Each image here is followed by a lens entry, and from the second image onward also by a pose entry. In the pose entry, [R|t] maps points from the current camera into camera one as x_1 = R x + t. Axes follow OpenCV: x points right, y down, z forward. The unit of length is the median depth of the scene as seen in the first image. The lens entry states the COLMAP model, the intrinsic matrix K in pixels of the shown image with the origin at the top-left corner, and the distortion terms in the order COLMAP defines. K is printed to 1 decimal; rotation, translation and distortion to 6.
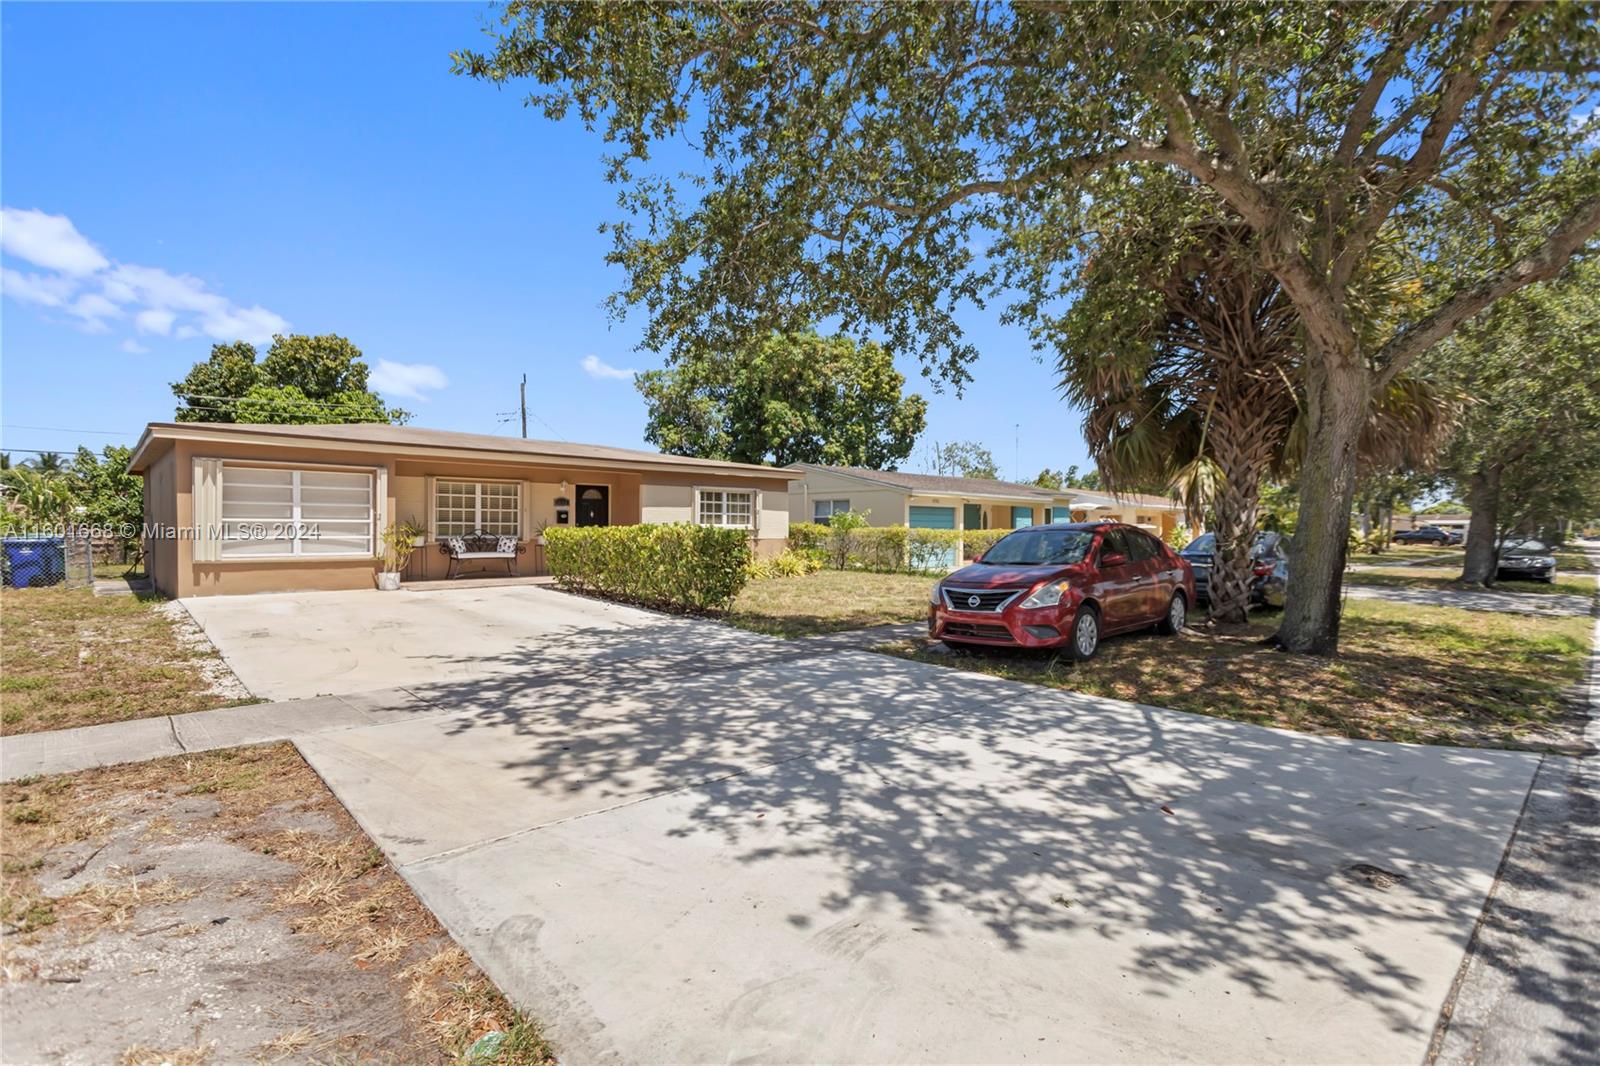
lens RADIAL K [[753.2, 0, 790.8], [0, 753.2, 540.0], [0, 0, 1]] dist [0.000853, 0.000734]
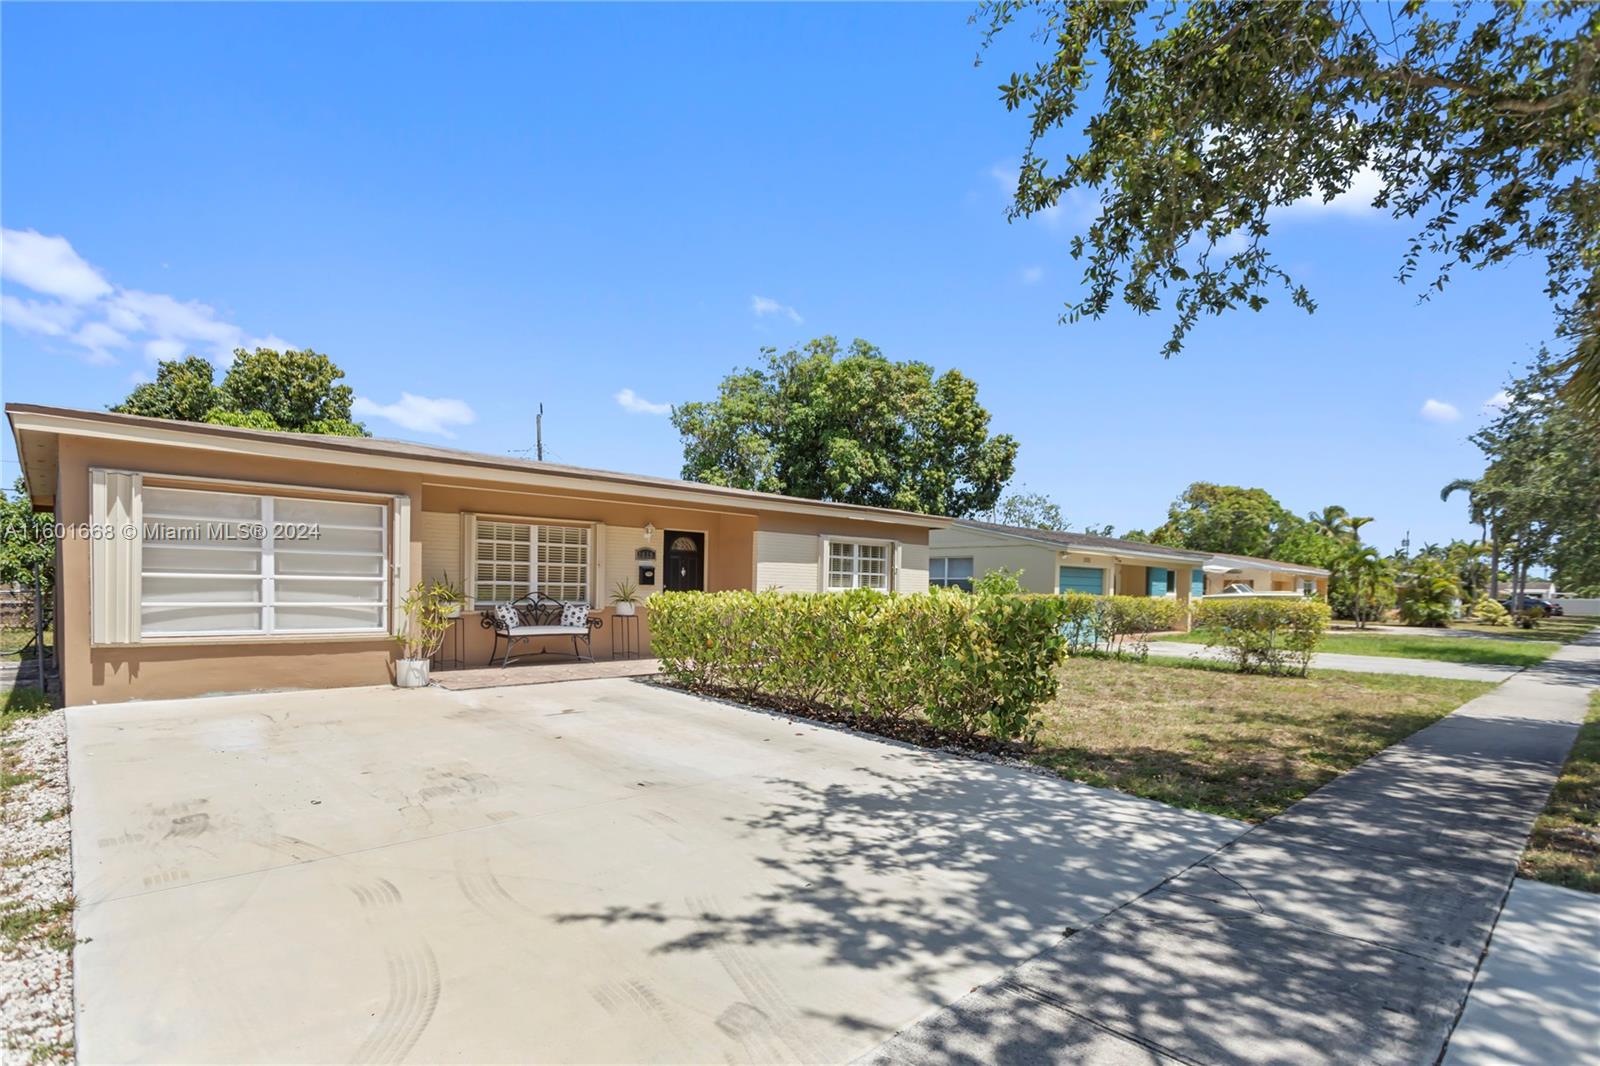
lens RADIAL K [[802.1, 0, 804.3], [0, 802.1, 615.4], [0, 0, 1]] dist [0.004092, 0.000972]
pose [[0.999893, 0.009785, 0.010895, -0.160708], [-0.009962, 0.999816, 0.016365, -0.006847], [-0.010733, -0.016472, 0.999807, 0.242450]]
